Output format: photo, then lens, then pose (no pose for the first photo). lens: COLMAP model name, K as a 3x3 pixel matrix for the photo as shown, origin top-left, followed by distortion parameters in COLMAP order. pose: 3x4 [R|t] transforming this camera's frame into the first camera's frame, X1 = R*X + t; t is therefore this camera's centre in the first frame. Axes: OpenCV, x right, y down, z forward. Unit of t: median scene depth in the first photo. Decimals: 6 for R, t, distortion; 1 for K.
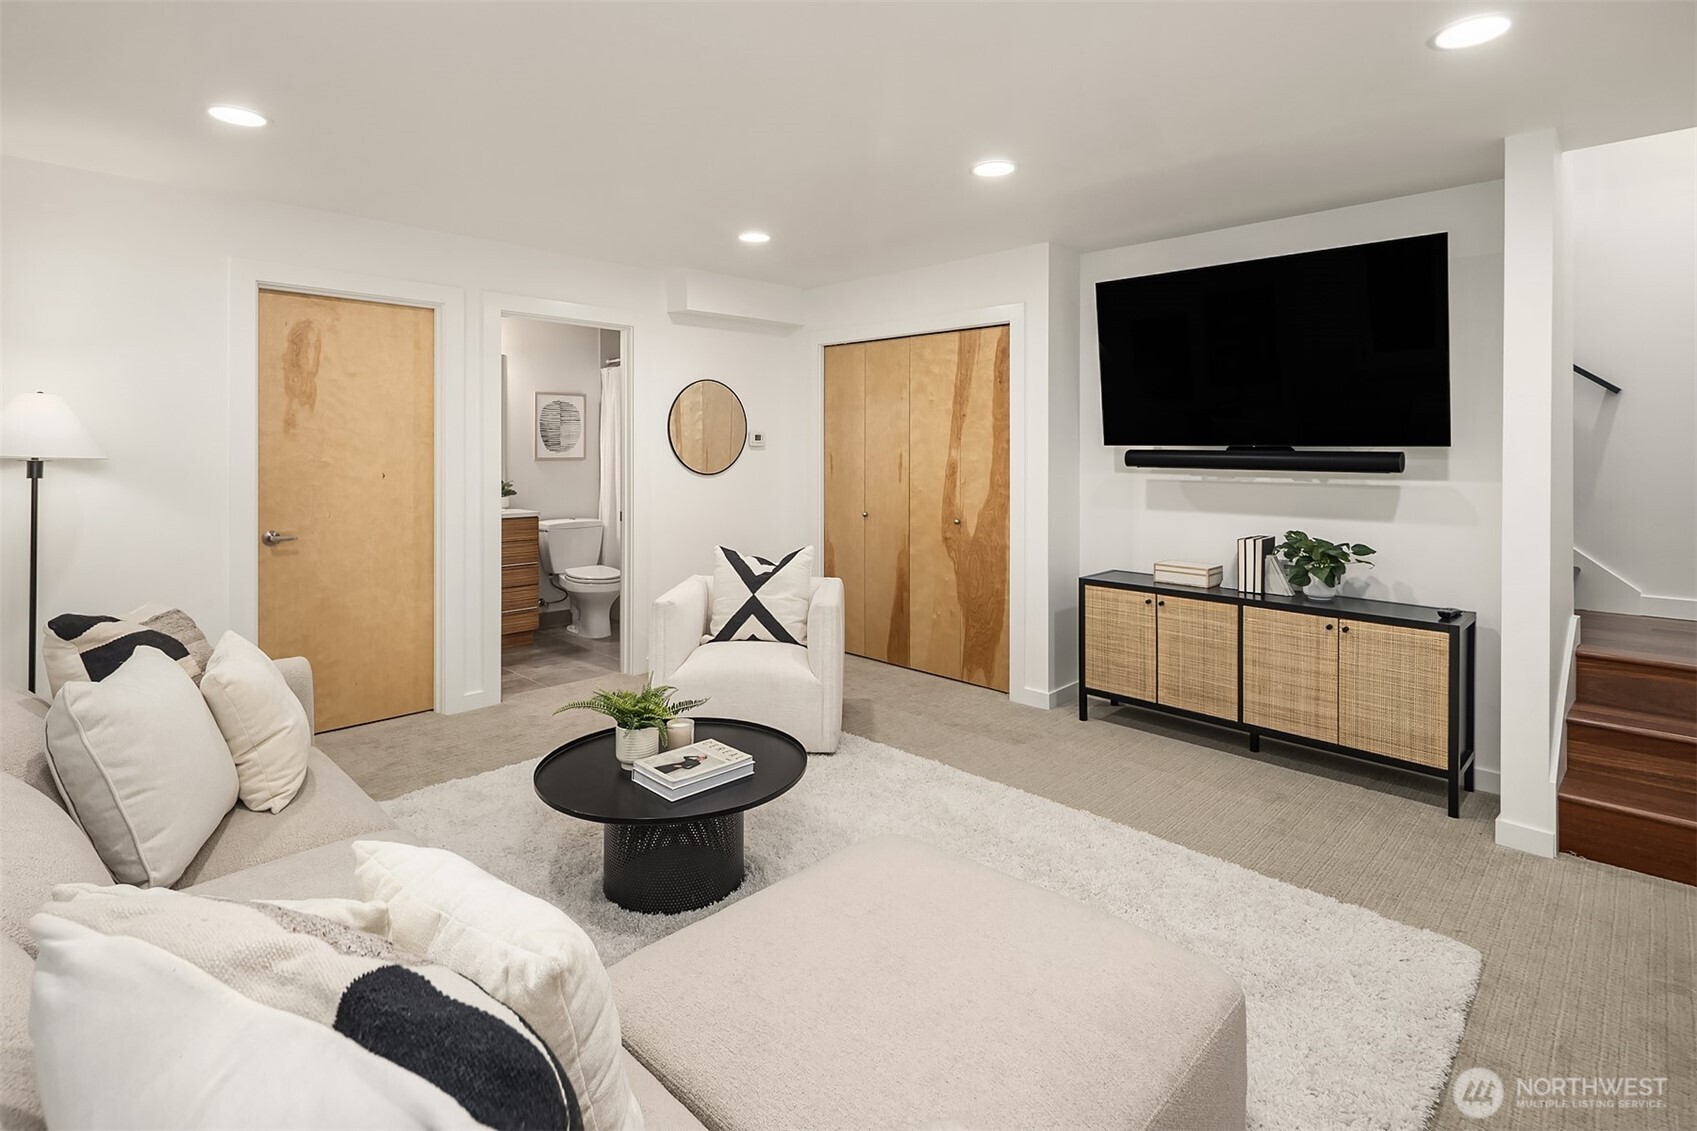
lens RADIAL K [[835.3, 0, 840.1], [0, 835.3, 463.4], [0, 0, 1]] dist [0.000337, -0.000652]
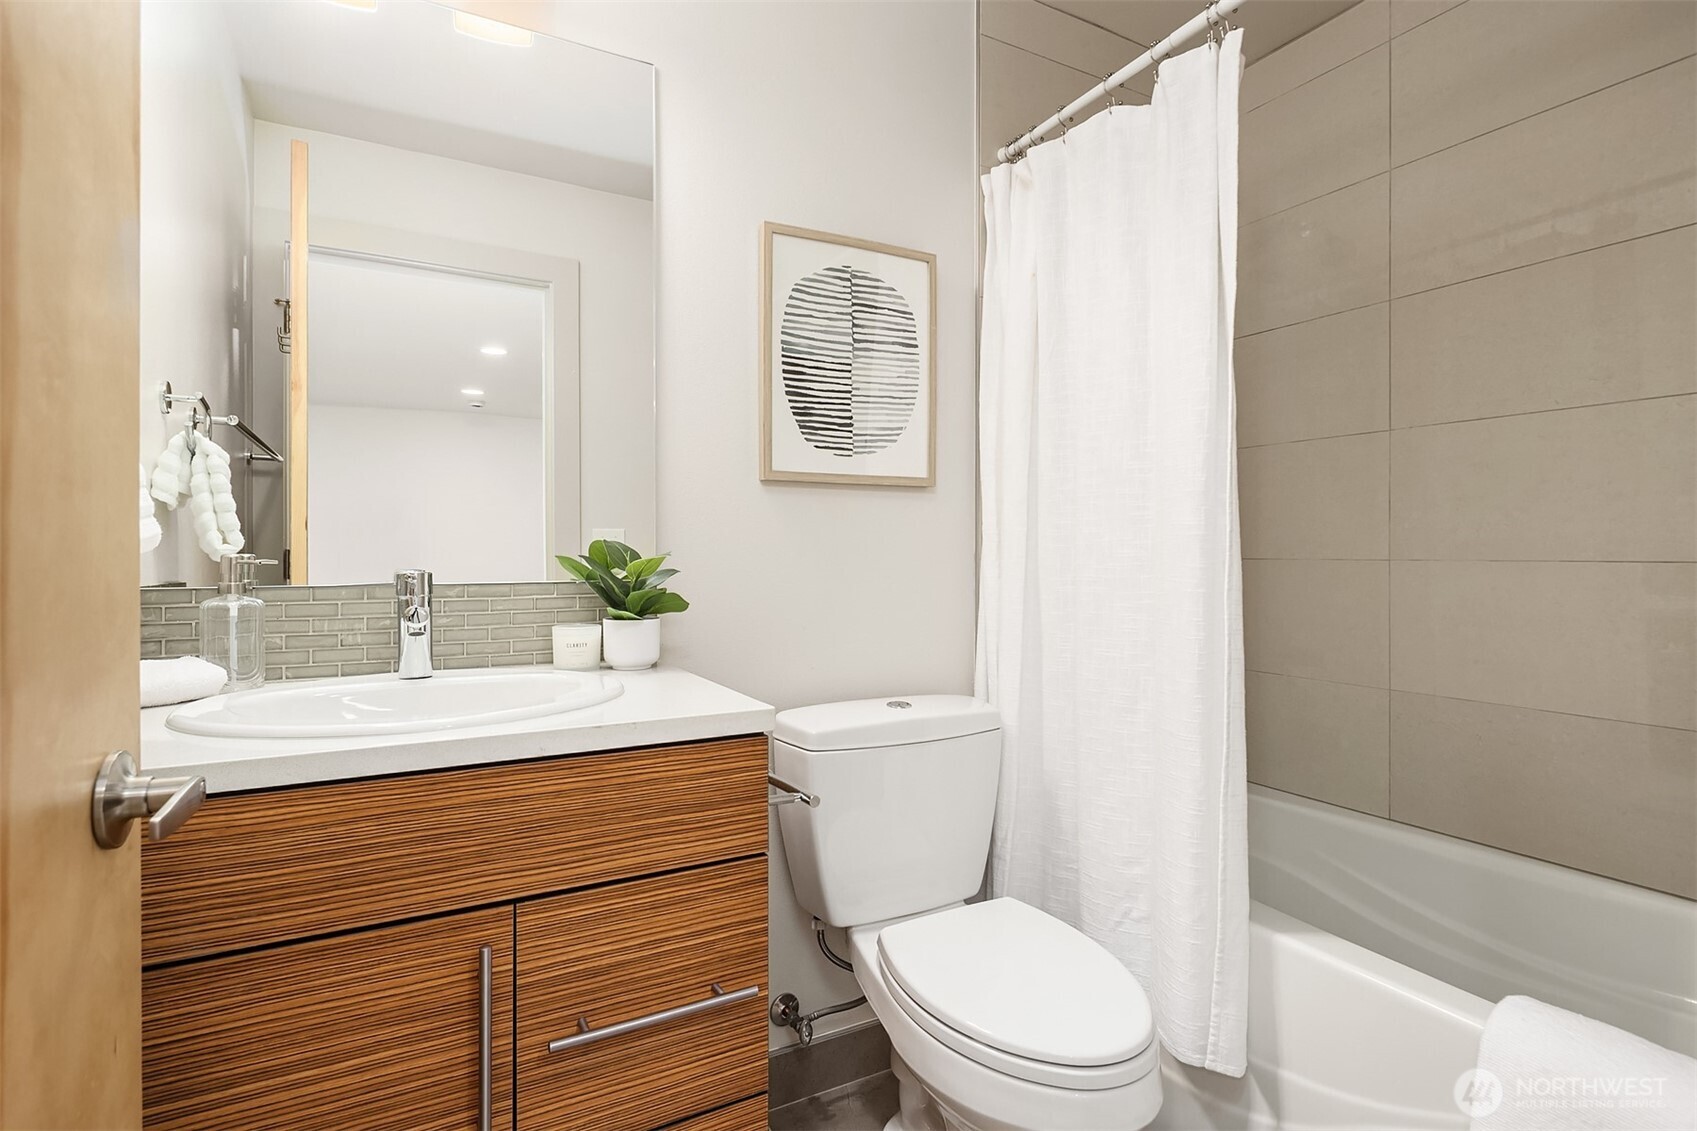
lens RADIAL K [[831.1, 0, 847.4], [0, 831.1, 561.5], [0, 0, 1]] dist [0.002154, 0.000279]
pose [[0.957582, 0.001943, -0.288154, -0.258667], [0.000066, 0.999976, 0.006963, 0.019944], [0.288161, -0.006687, 0.957559, 0.740767]]
